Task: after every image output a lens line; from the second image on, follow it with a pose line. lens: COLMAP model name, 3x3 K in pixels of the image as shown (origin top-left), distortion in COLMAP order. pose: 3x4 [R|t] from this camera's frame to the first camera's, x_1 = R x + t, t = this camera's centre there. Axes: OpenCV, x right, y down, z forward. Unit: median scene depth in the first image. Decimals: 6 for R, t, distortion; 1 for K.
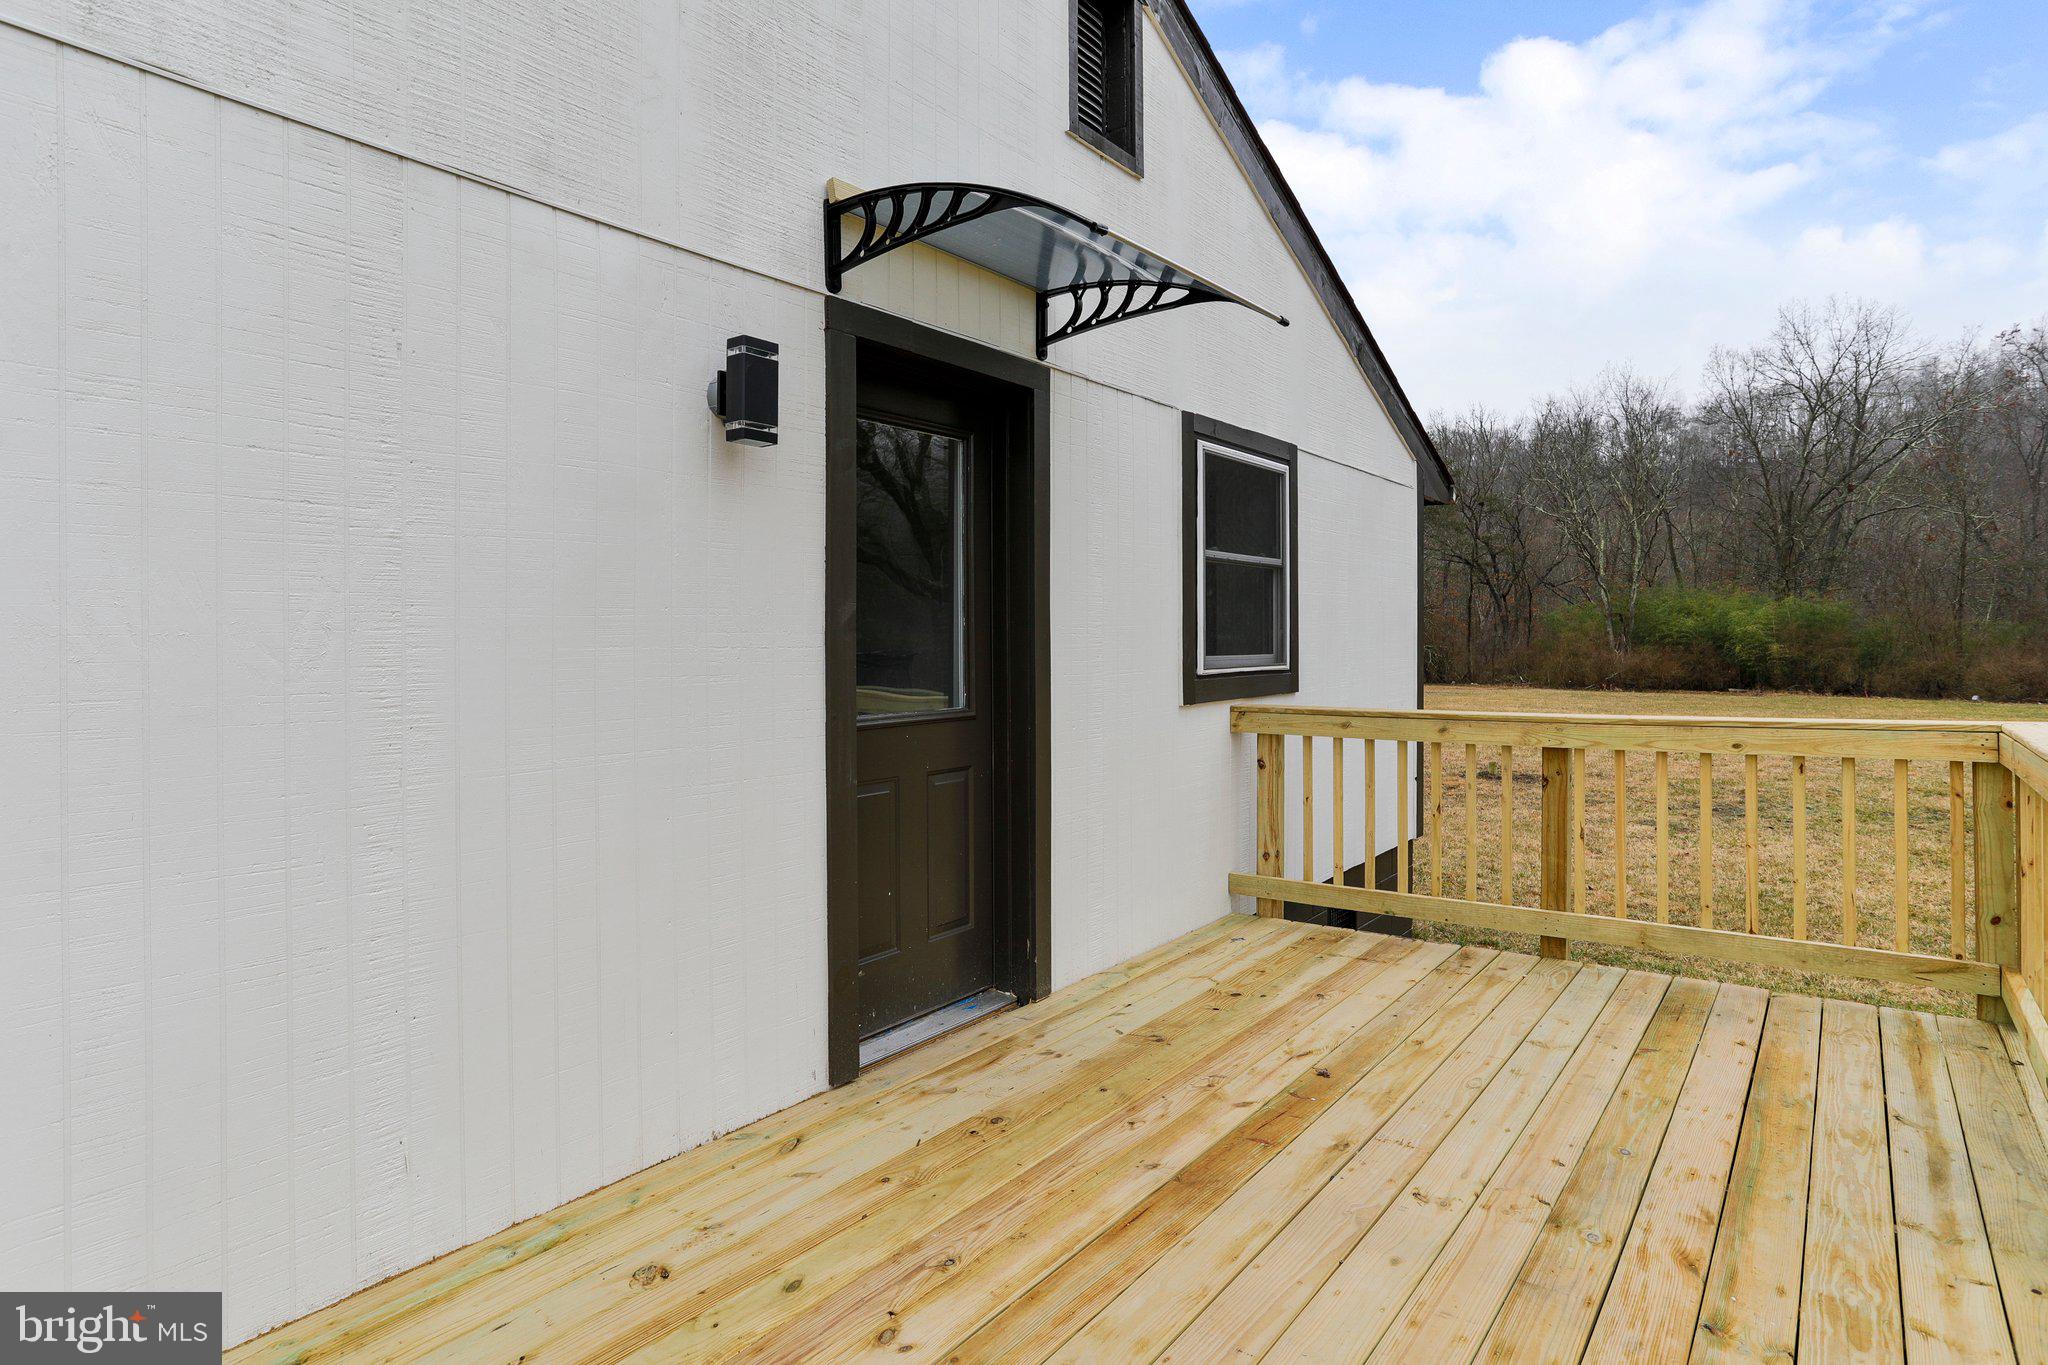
lens RADIAL K [[1057.9, 0, 1041.4], [0, 1057.9, 649.8], [0, 0, 1]] dist [-0.055514, 0.026777]
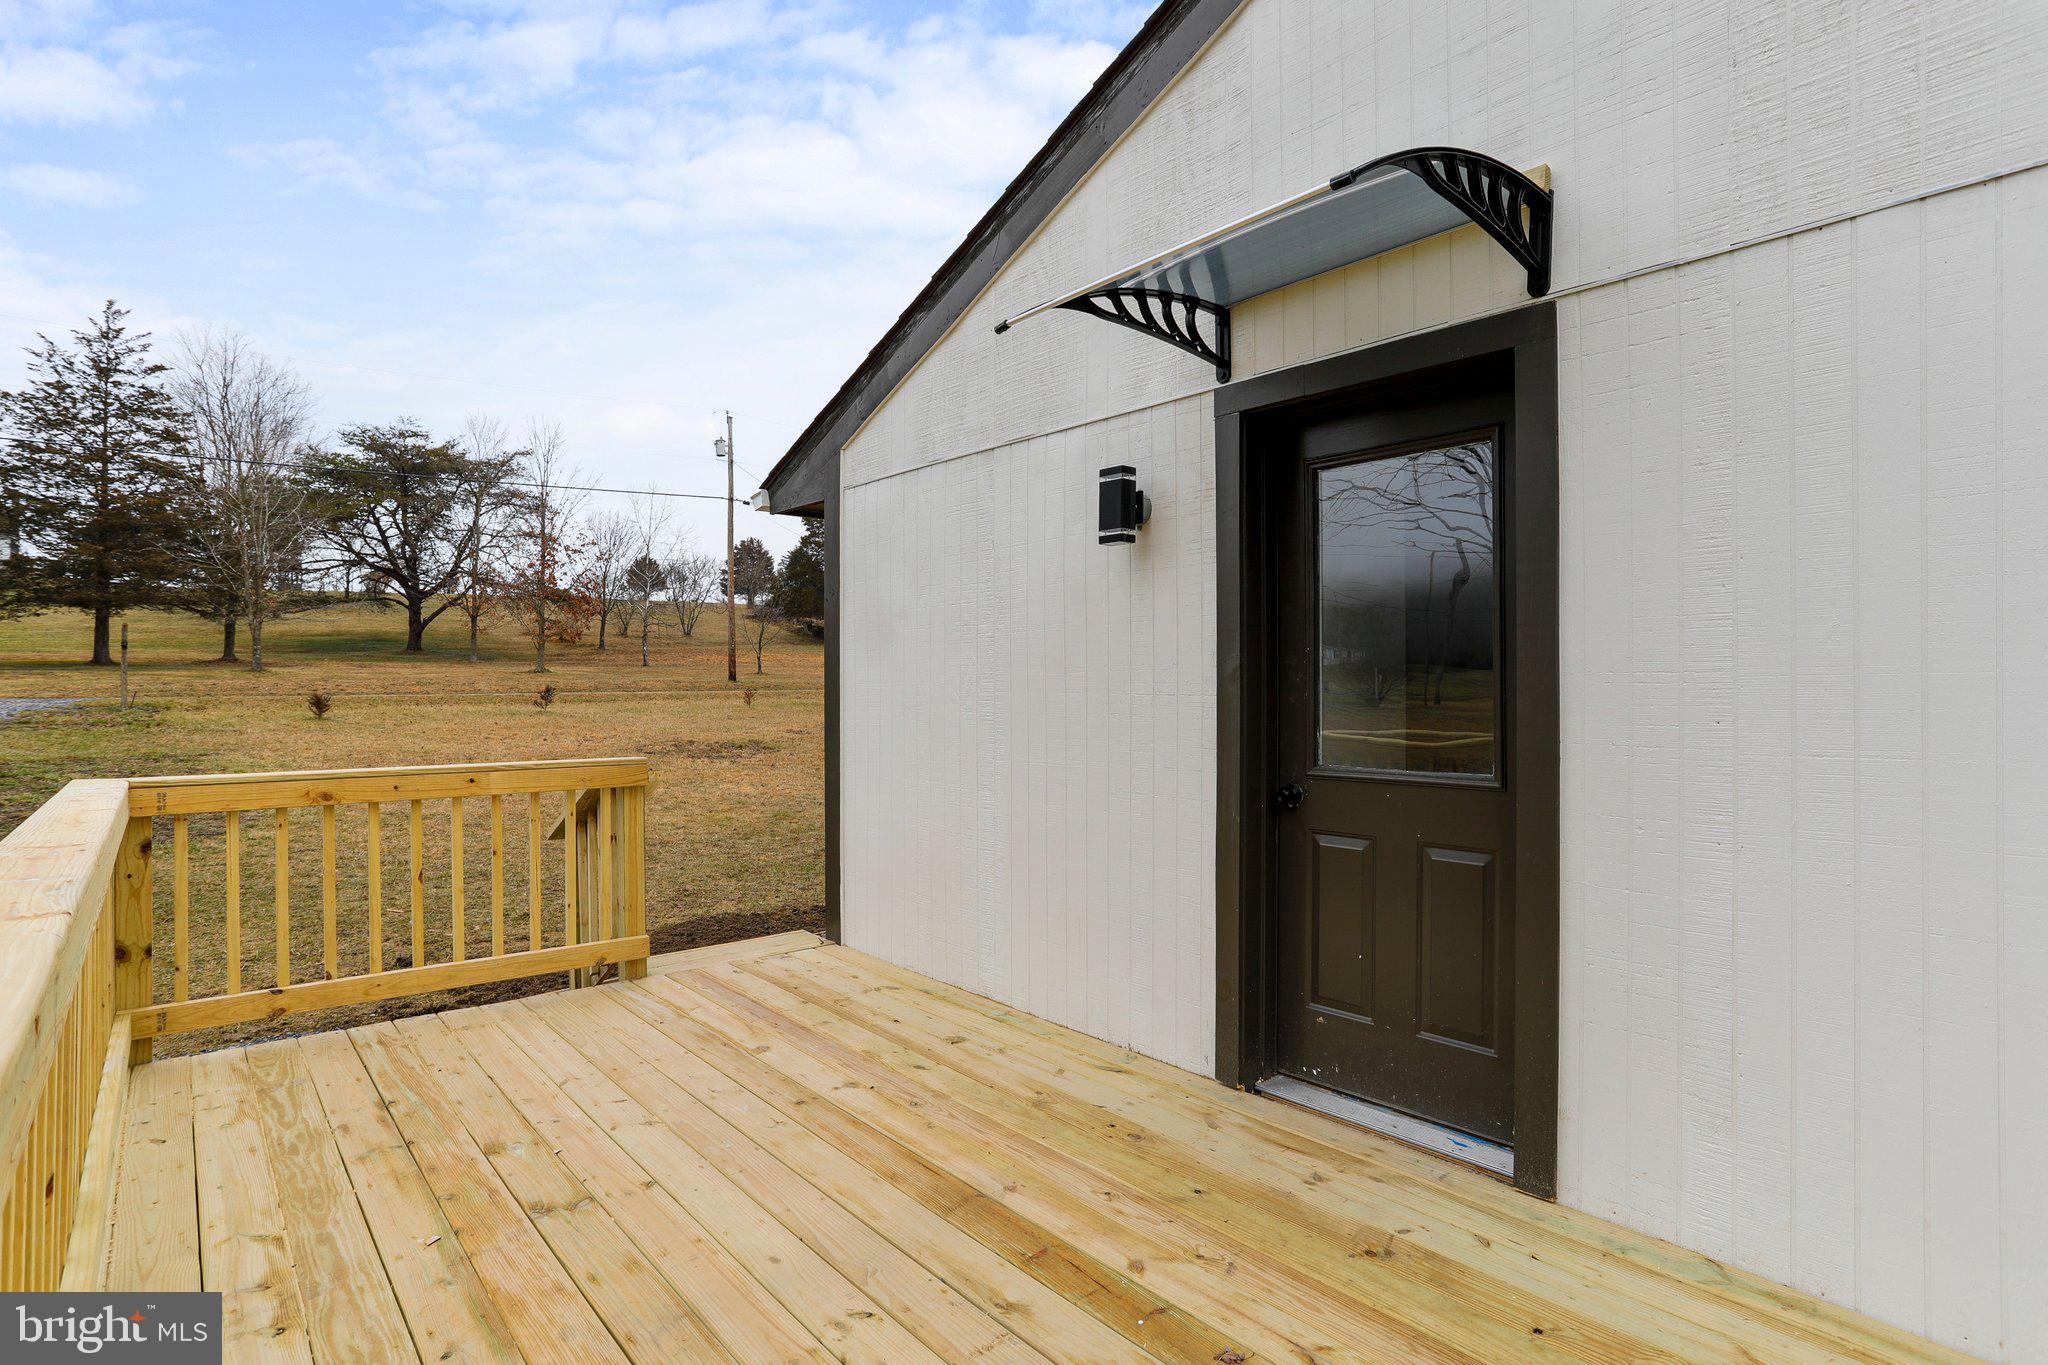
lens RADIAL K [[992.6, 0, 1025.8], [0, 992.6, 671.8], [0, 0, 1]] dist [-0.060118, 0.032185]
pose [[-0.177653, -0.009299, -0.984049, 1.027231], [-0.007721, 0.999938, -0.008055, -0.018730], [0.984063, 0.006167, -0.177714, 1.129053]]
